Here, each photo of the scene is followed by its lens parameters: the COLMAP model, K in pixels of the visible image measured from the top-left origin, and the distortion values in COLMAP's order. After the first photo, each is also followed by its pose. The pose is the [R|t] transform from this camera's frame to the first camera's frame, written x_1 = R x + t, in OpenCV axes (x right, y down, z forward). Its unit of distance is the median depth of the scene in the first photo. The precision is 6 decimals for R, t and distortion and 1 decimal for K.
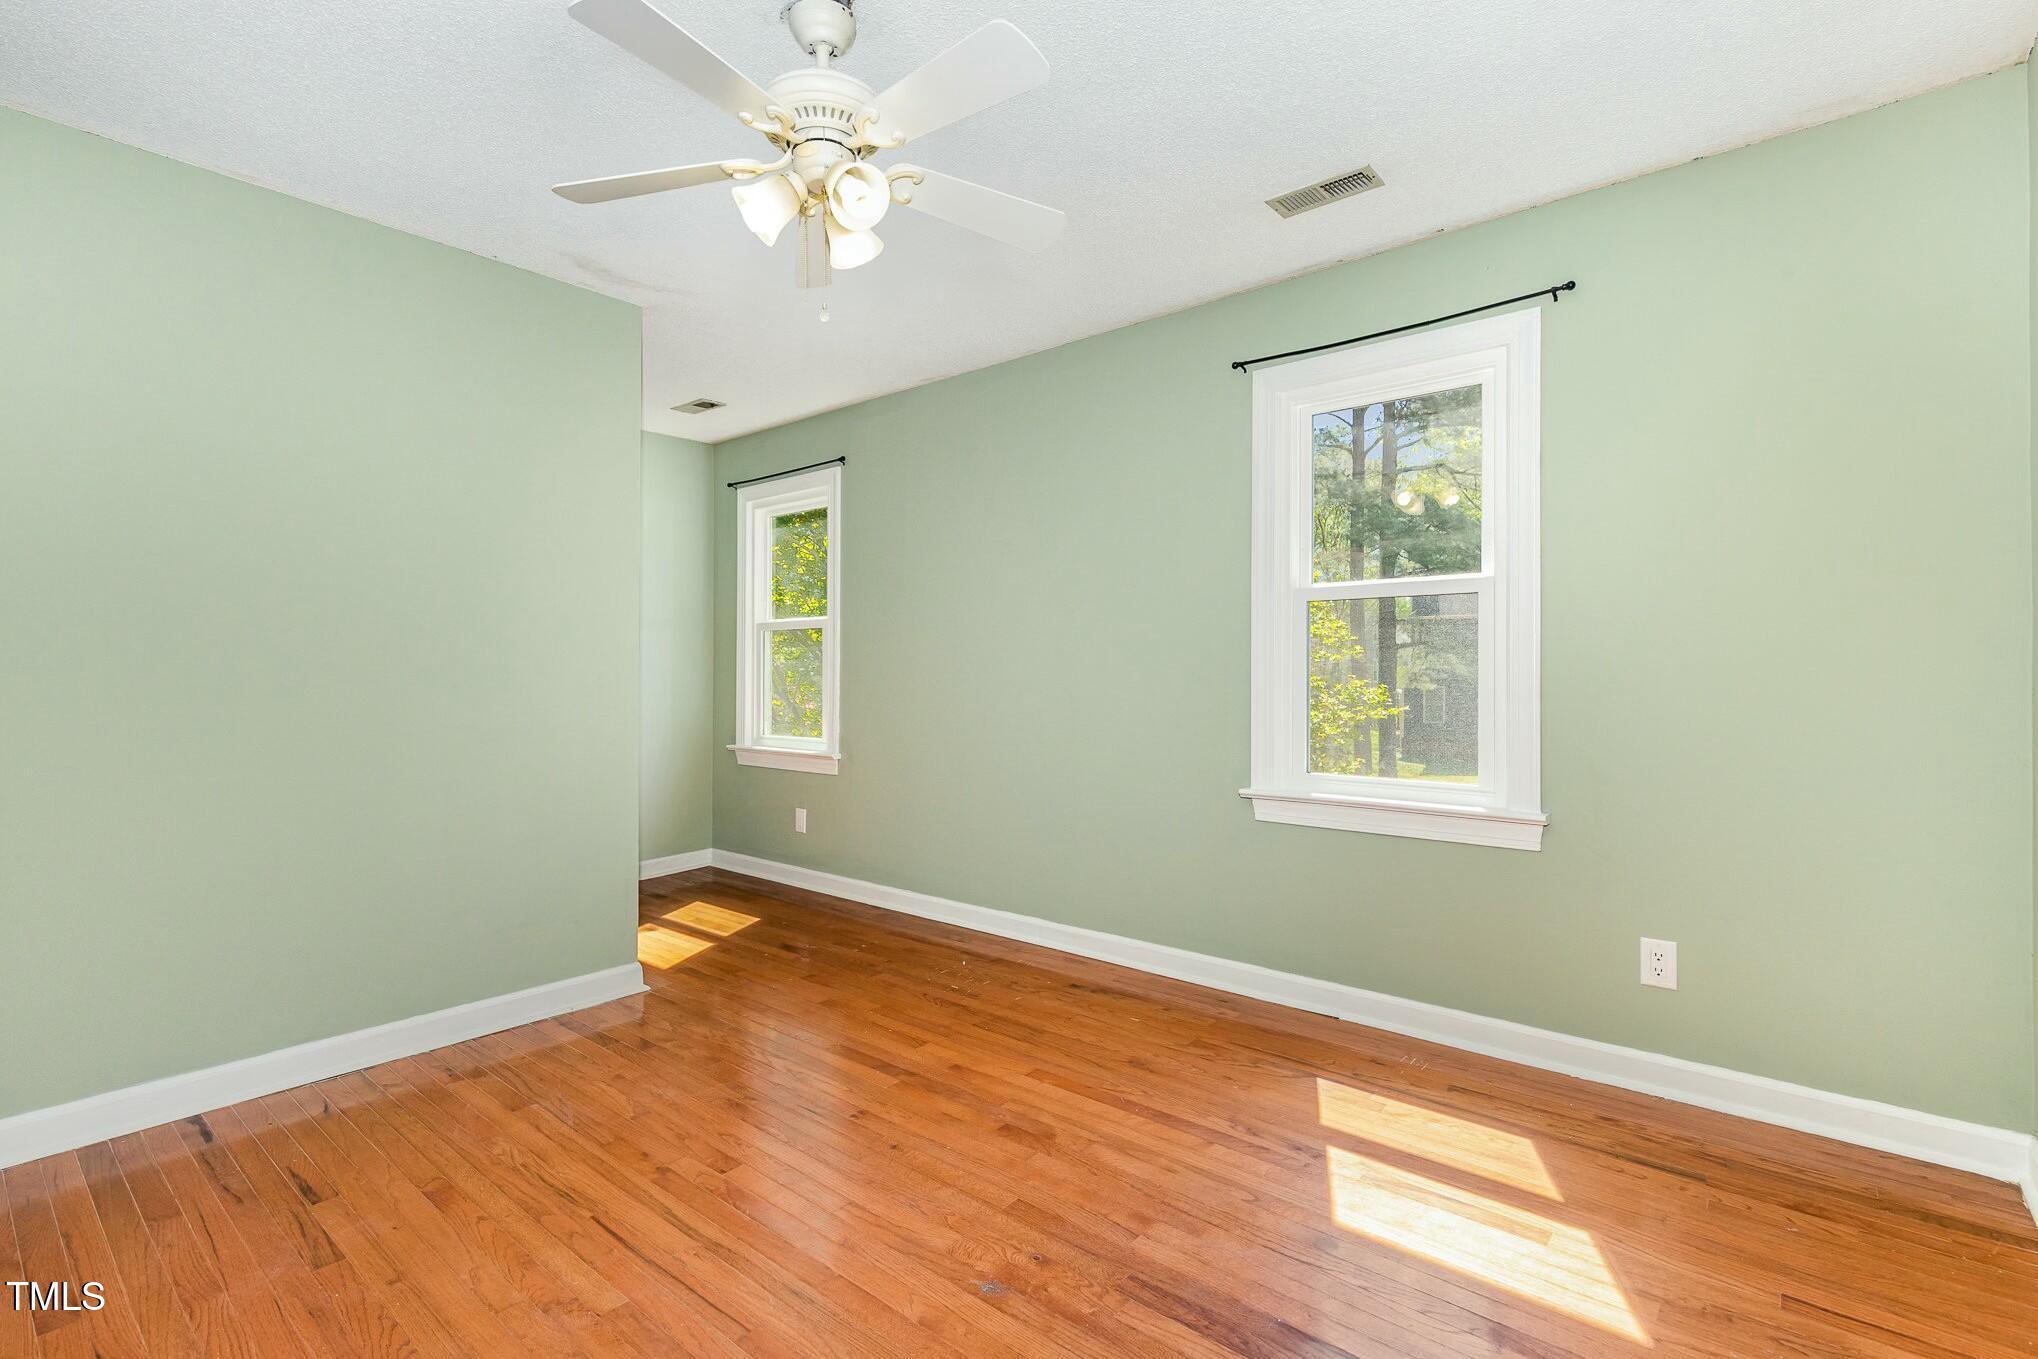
lens RADIAL K [[930.8, 0, 1014.9], [0, 930.8, 674.6], [0, 0, 1]] dist [0.012246, -0.002286]
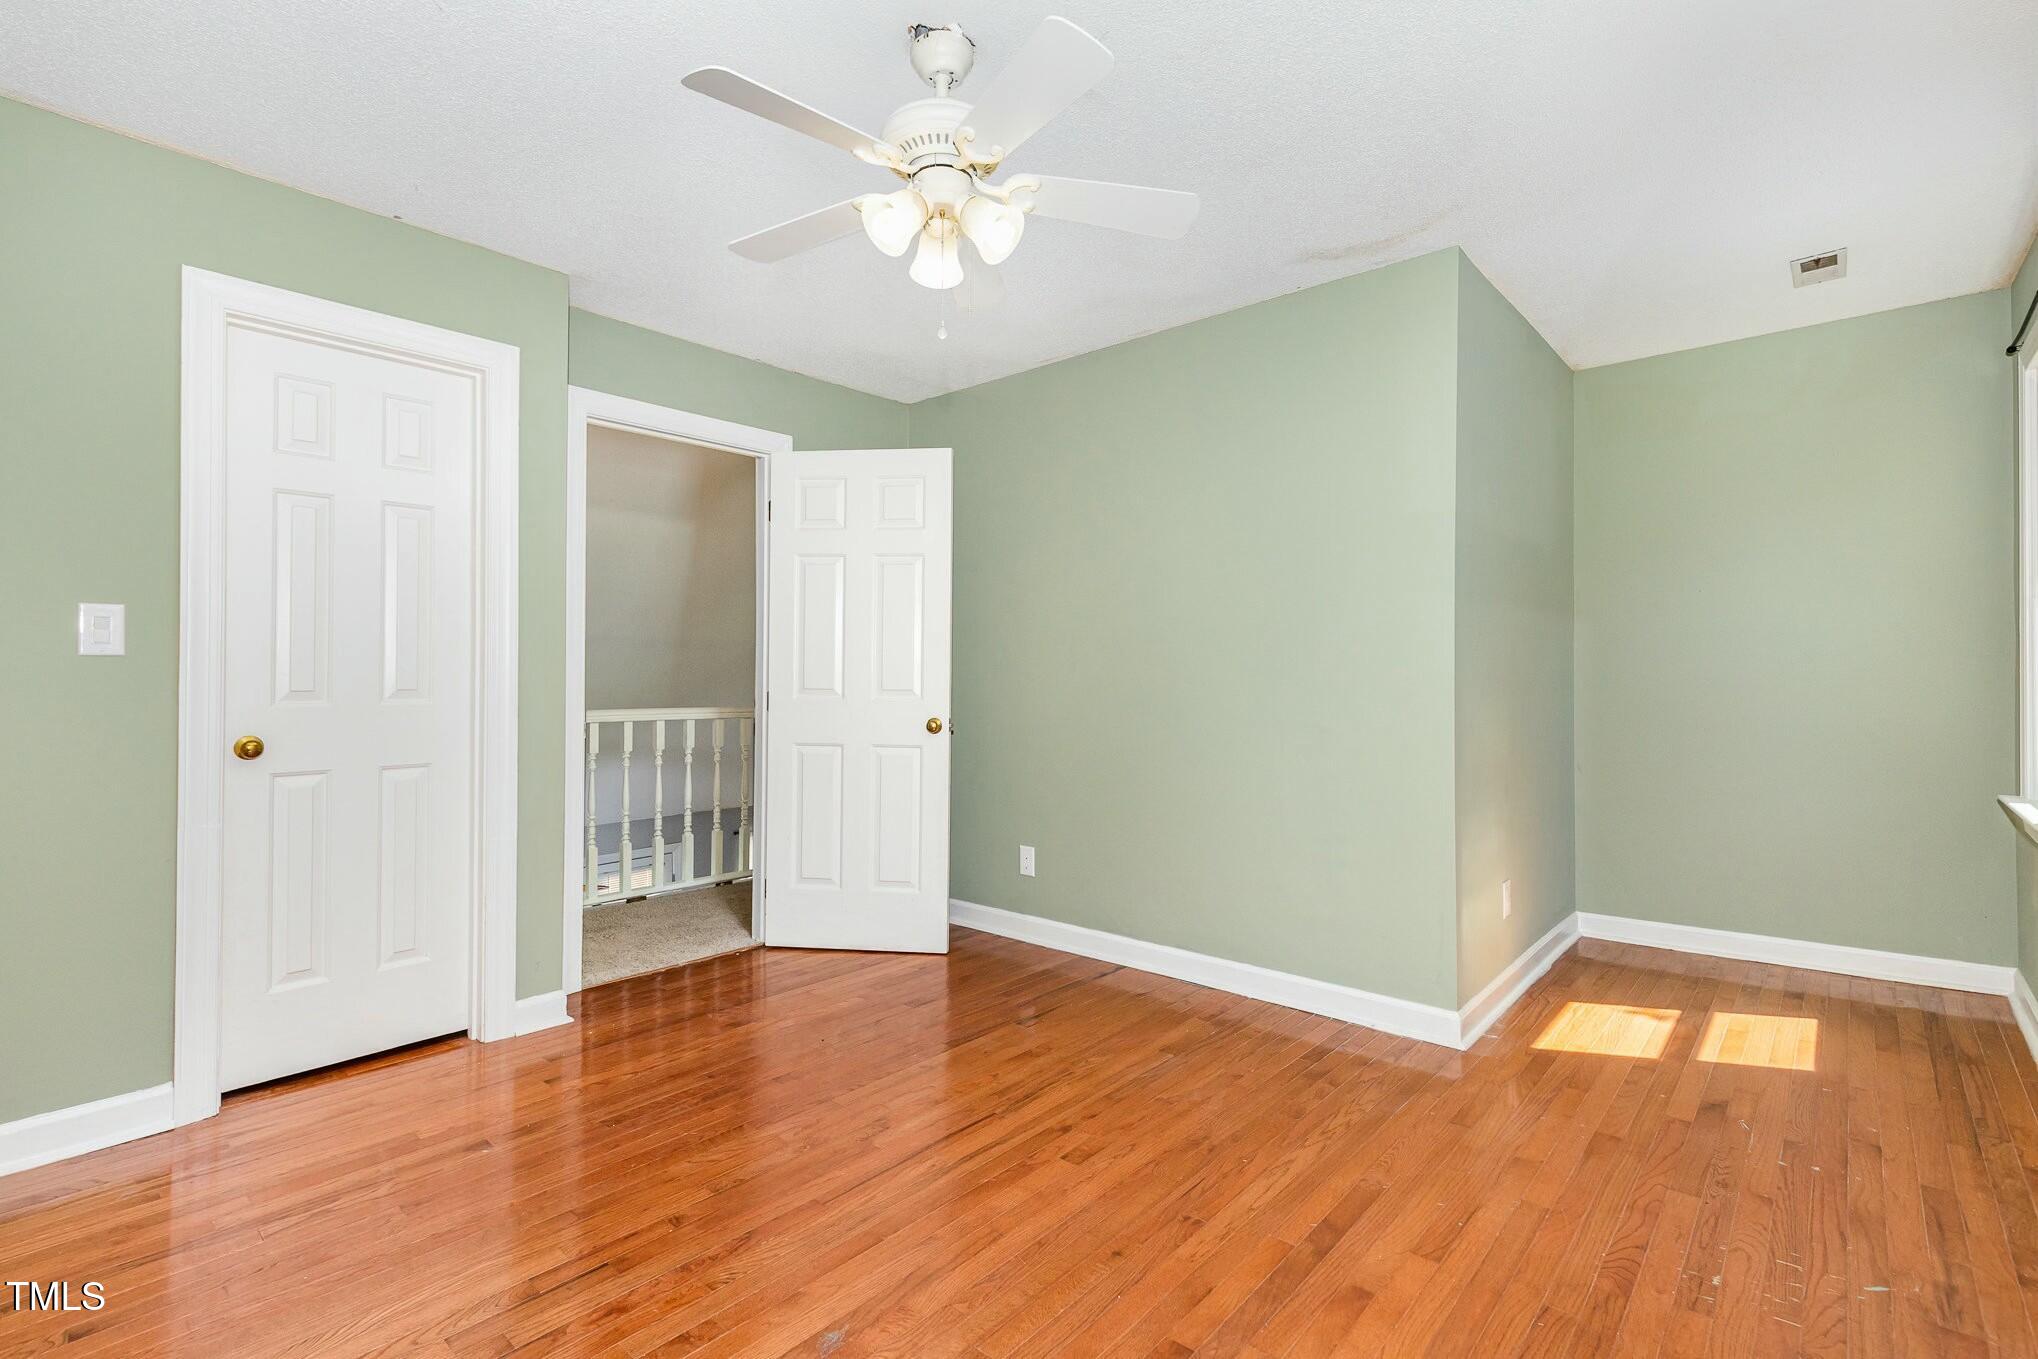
lens RADIAL K [[930.8, 0, 1017.4], [0, 930.8, 671.0], [0, 0, 1]] dist [0.012246, -0.002286]
pose [[-0.010323, -0.003213, -0.999942, 0.558233], [-0.002161, 0.999993, -0.003191, -0.000034], [0.999944, 0.002128, -0.010329, 0.747001]]
